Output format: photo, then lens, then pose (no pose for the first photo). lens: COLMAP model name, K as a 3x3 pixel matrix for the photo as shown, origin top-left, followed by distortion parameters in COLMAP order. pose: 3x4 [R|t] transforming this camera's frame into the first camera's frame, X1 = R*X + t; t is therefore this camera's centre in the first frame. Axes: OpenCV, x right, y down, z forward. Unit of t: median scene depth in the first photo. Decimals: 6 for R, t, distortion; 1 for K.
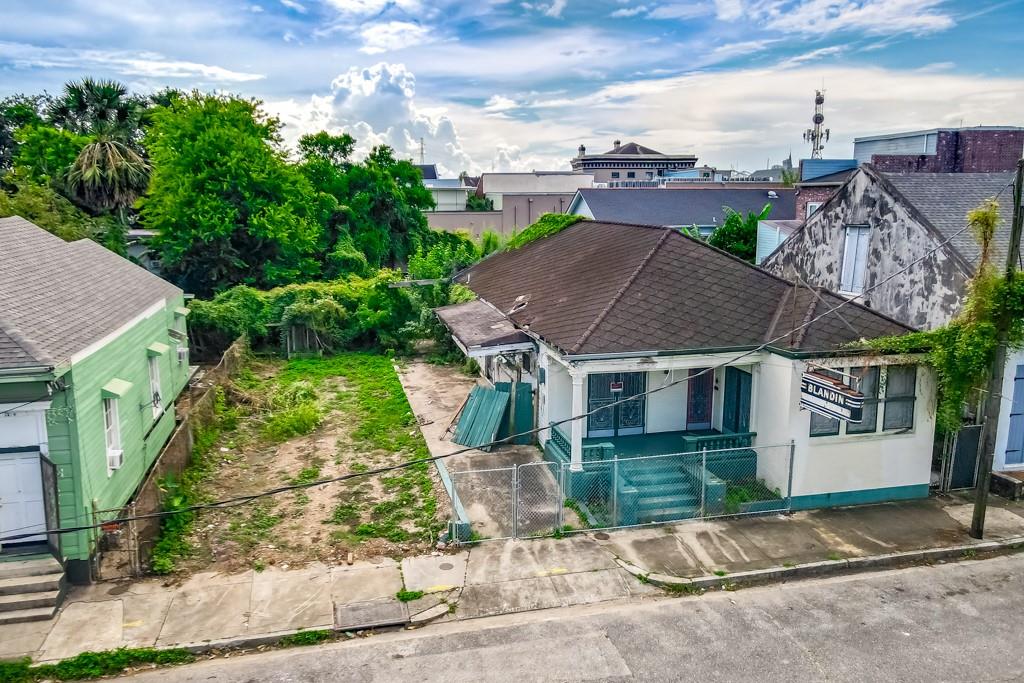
lens RADIAL K [[753.7, 0, 512.0], [0, 753.7, 341.5], [0, 0, 1]] dist [0.003555, 0.001526]
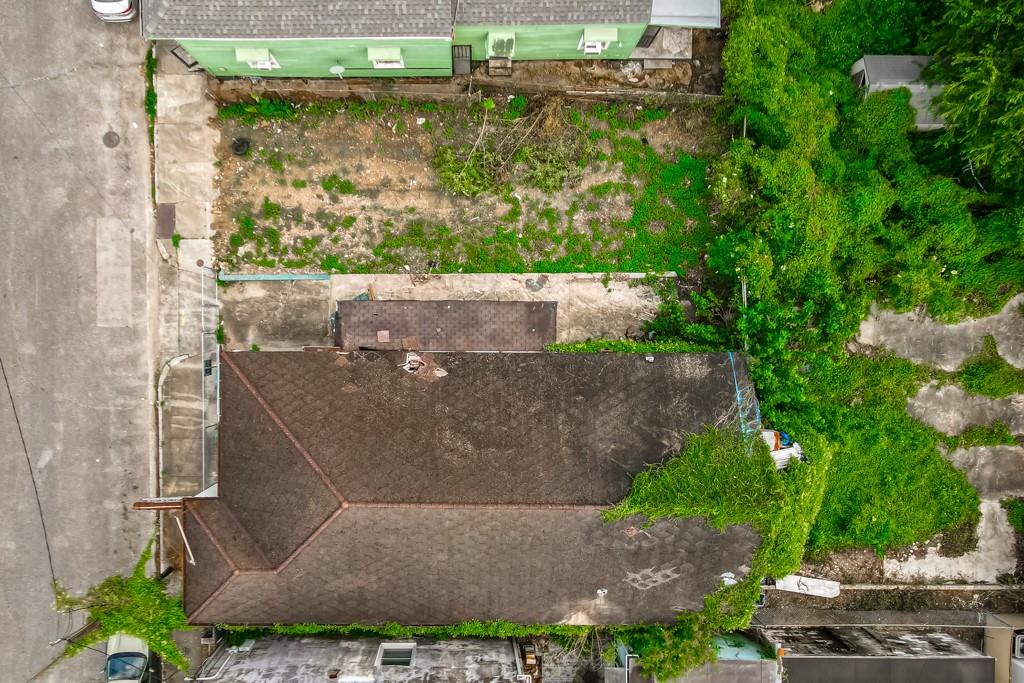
lens RADIAL K [[753.7, 0, 512.0], [0, 753.7, 341.5], [0, 0, 1]] dist [0.003555, 0.001526]
pose [[-0.237959, 0.970493, 0.038983, -0.135384], [-0.175267, -0.082382, 0.981068, -1.455921], [0.955331, 0.226622, 0.189699, 1.245878]]
